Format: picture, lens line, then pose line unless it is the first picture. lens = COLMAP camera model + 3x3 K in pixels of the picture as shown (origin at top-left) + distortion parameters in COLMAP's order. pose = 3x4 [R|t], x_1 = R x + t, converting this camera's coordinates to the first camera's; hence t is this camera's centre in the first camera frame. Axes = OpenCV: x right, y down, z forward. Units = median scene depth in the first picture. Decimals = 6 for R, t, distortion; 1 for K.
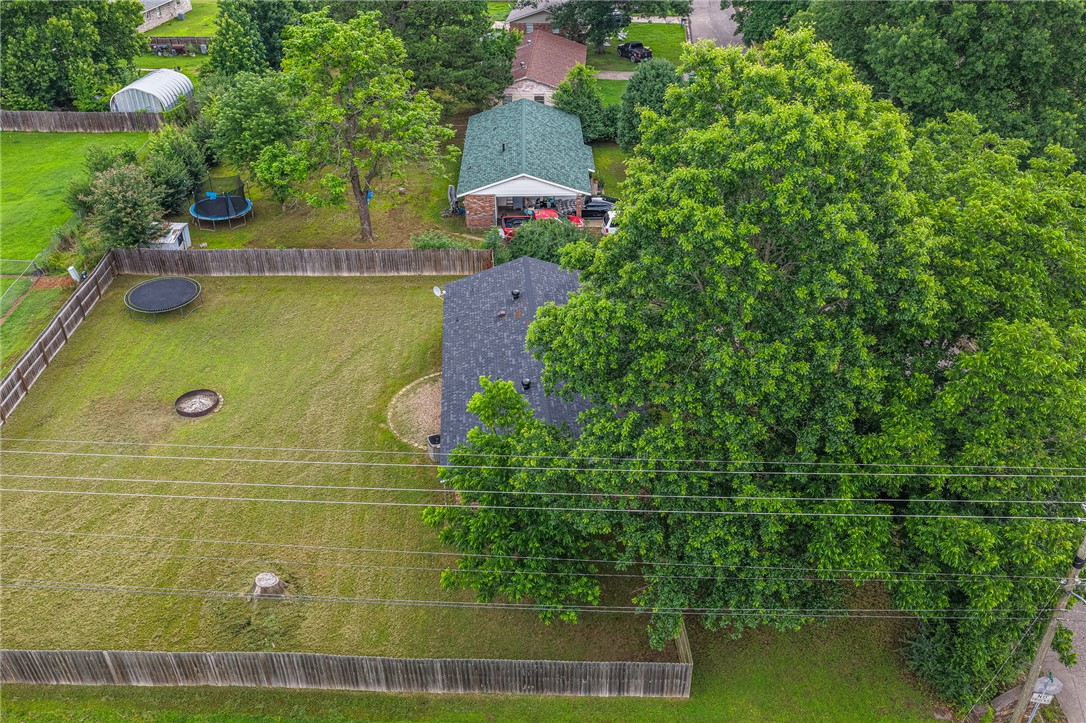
lens RADIAL K [[901.6, 0, 539.9], [0, 901.6, 370.7], [0, 0, 1]] dist [-0.013049, 0.034885]
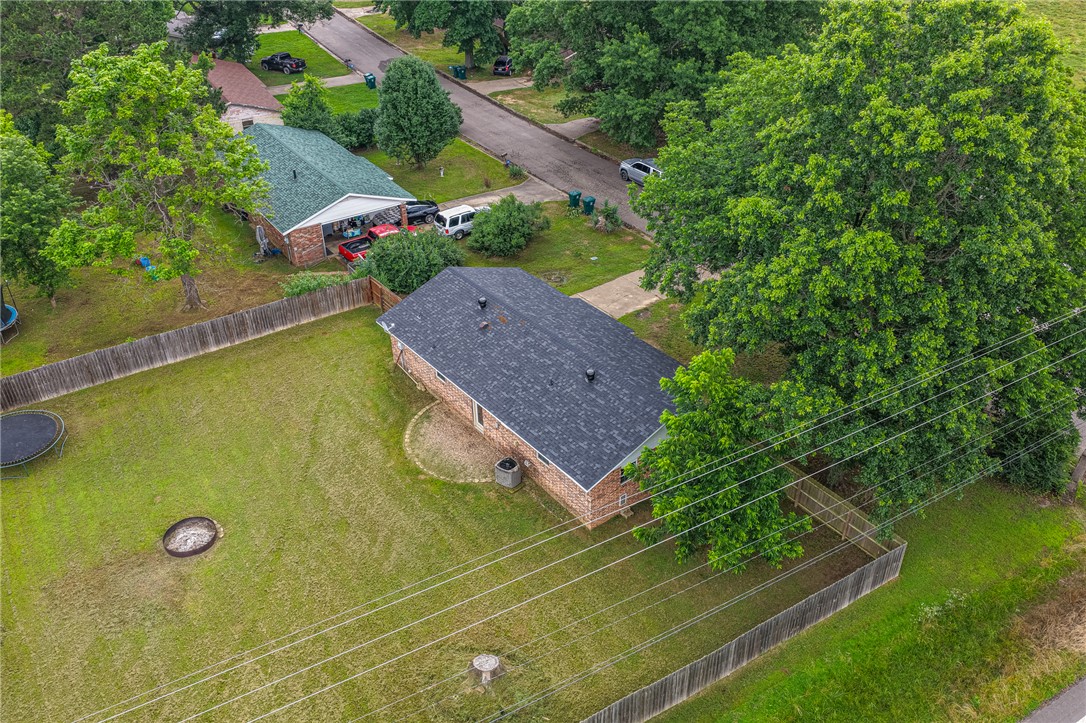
lens RADIAL K [[901.6, 0, 545.2], [0, 901.6, 366.6], [0, 0, 1]] dist [-0.013049, 0.034885]
pose [[0.834612, -0.303625, 0.459603, -0.351621], [0.307343, 0.949103, 0.068883, -0.053289], [-0.457125, 0.083764, 0.885449, 0.101287]]
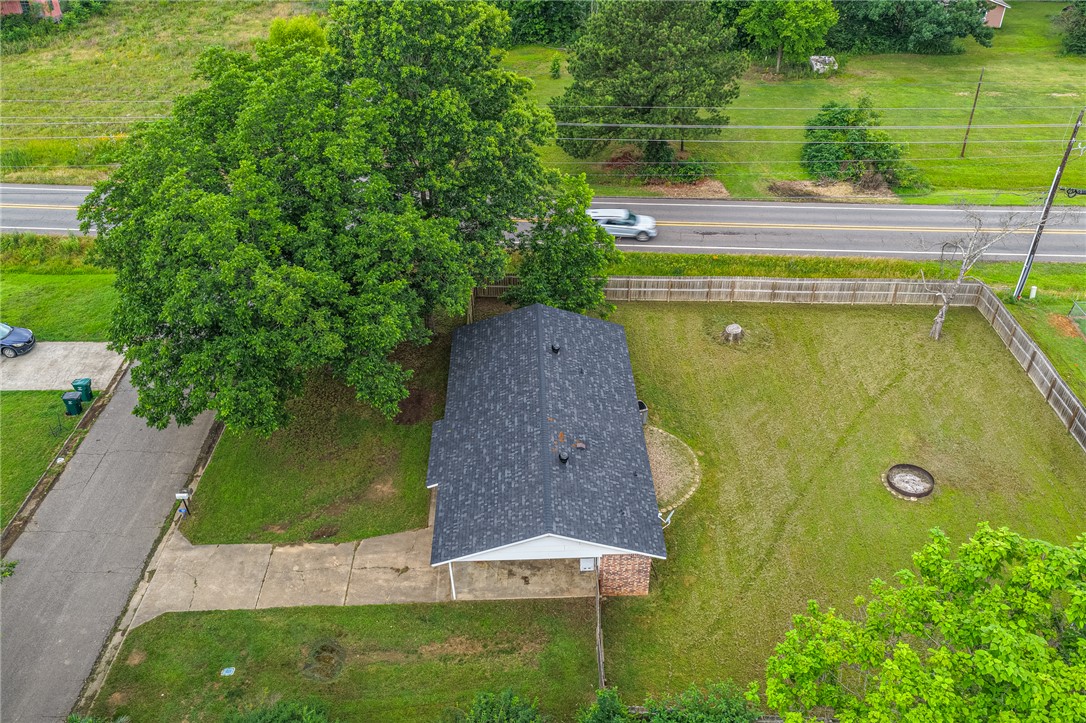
lens RADIAL K [[901.6, 0, 546.5], [0, 901.6, 367.2], [0, 0, 1]] dist [-0.013049, 0.034885]
pose [[-0.998659, -0.010332, 0.050736, -0.041523], [0.043446, 0.365841, 0.929663, -0.707834], [-0.028167, 0.930620, -0.364902, 0.991332]]
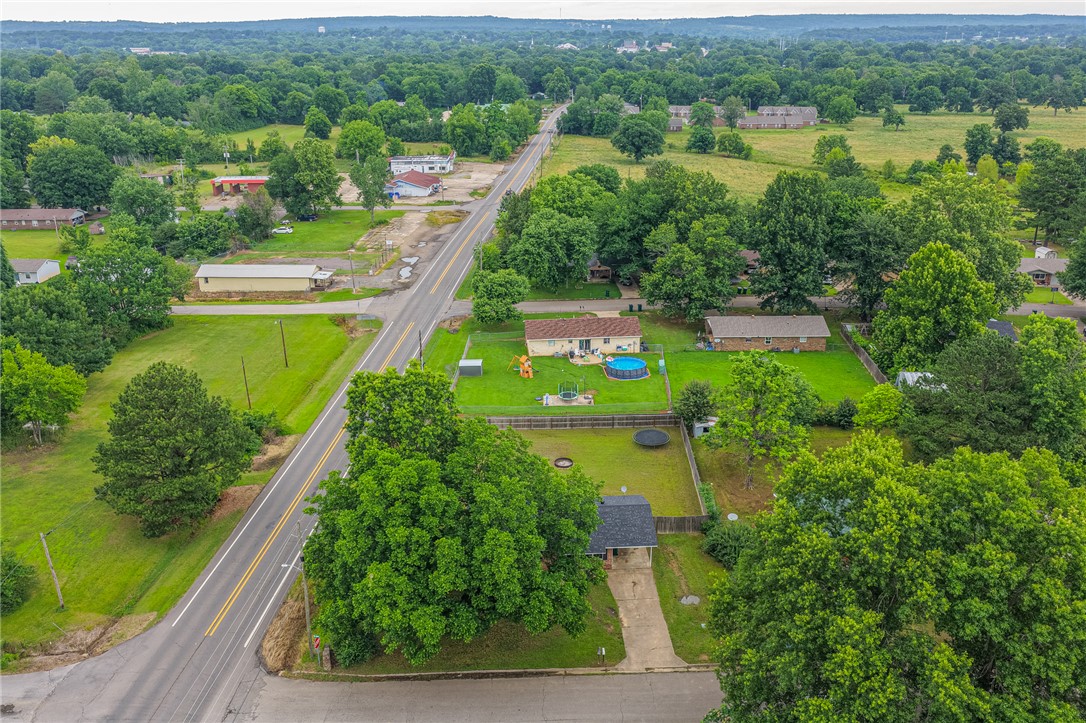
lens RADIAL K [[901.6, 0, 546.5], [0, 901.6, 364.8], [0, 0, 1]] dist [-0.013049, 0.034885]
pose [[-0.021394, 0.357559, -0.933645, 1.268803], [-0.544379, 0.779116, 0.310853, -0.648477], [0.838567, 0.514907, 0.177979, 0.359615]]
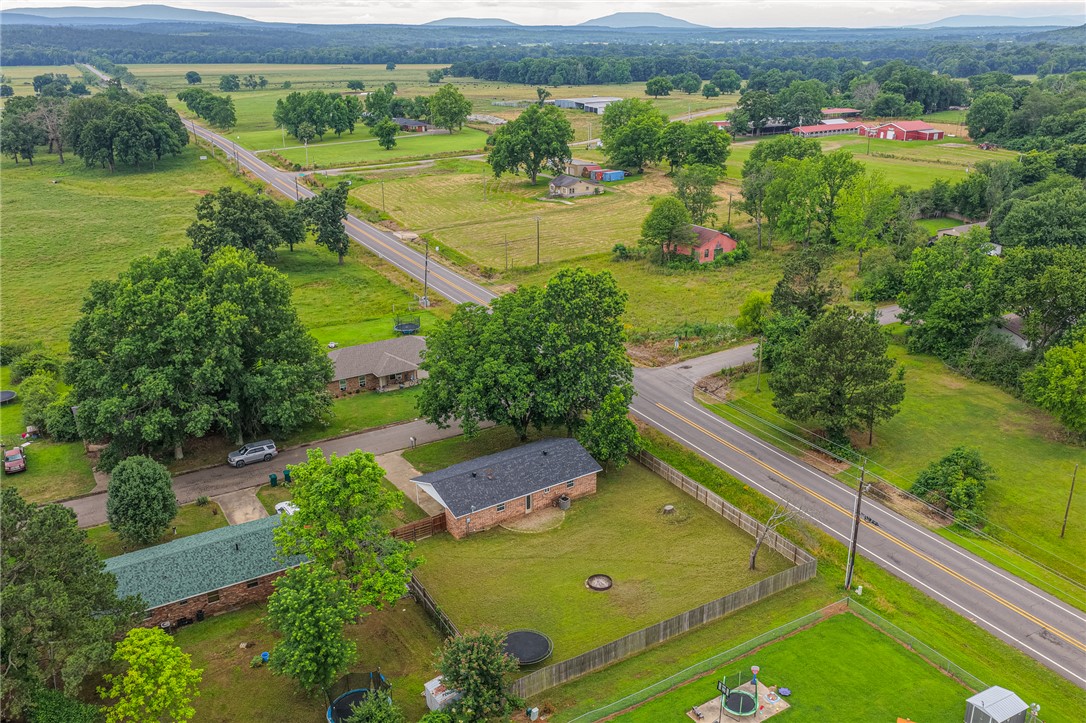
lens RADIAL K [[901.6, 0, 546.8], [0, 901.6, 370.5], [0, 0, 1]] dist [-0.013049, 0.034885]
pose [[-0.504828, -0.286253, 0.814375, -1.257975], [0.485894, 0.685535, 0.542170, -0.944207], [-0.713481, 0.669403, -0.206989, 0.921318]]
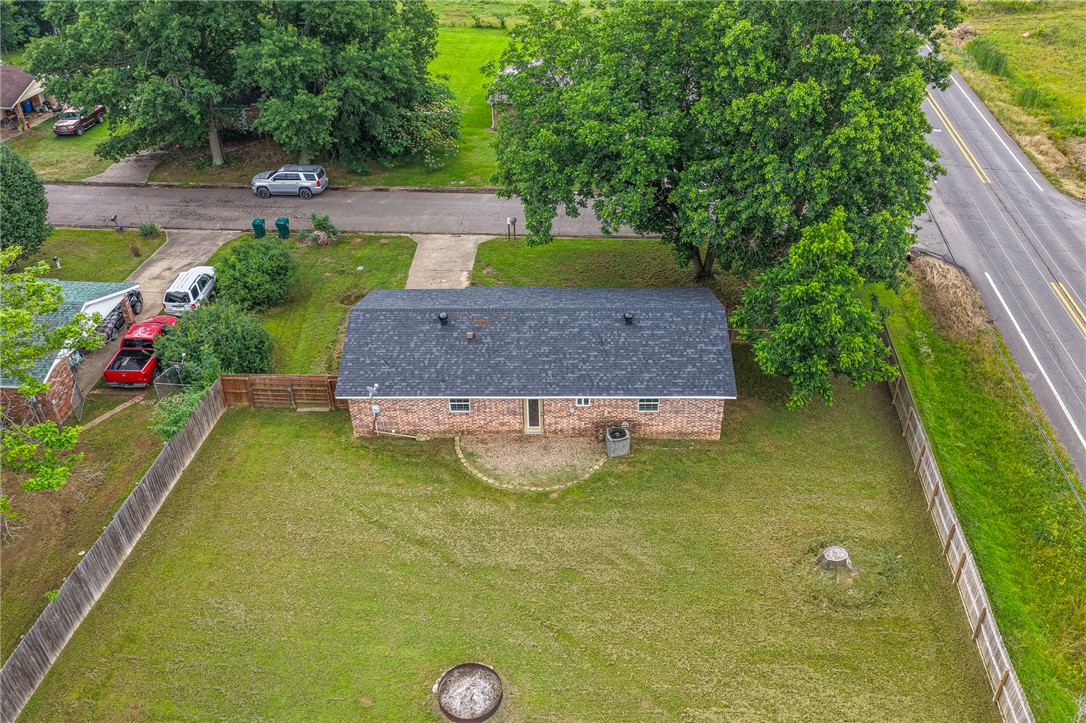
lens RADIAL K [[901.6, 0, 546.7], [0, 901.6, 365.8], [0, 0, 1]] dist [-0.013049, 0.034885]
pose [[0.096682, -0.547223, 0.831384, -0.617946], [0.559214, 0.720858, 0.409443, -0.284548], [-0.823366, 0.425336, 0.375709, 0.497754]]
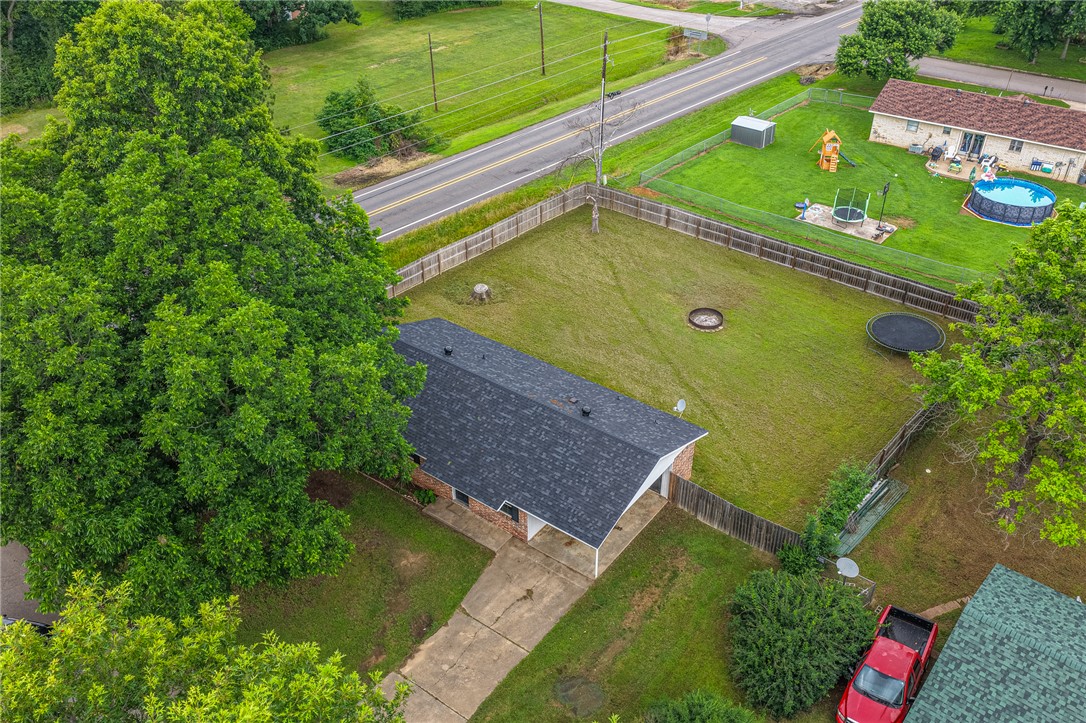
lens RADIAL K [[901.6, 0, 547.3], [0, 901.6, 365.1], [0, 0, 1]] dist [-0.013049, 0.034885]
pose [[-0.658178, 0.434417, -0.614885, 0.416882], [-0.409458, 0.478824, 0.776577, -0.622028], [0.631780, 0.762895, -0.137276, 0.861687]]
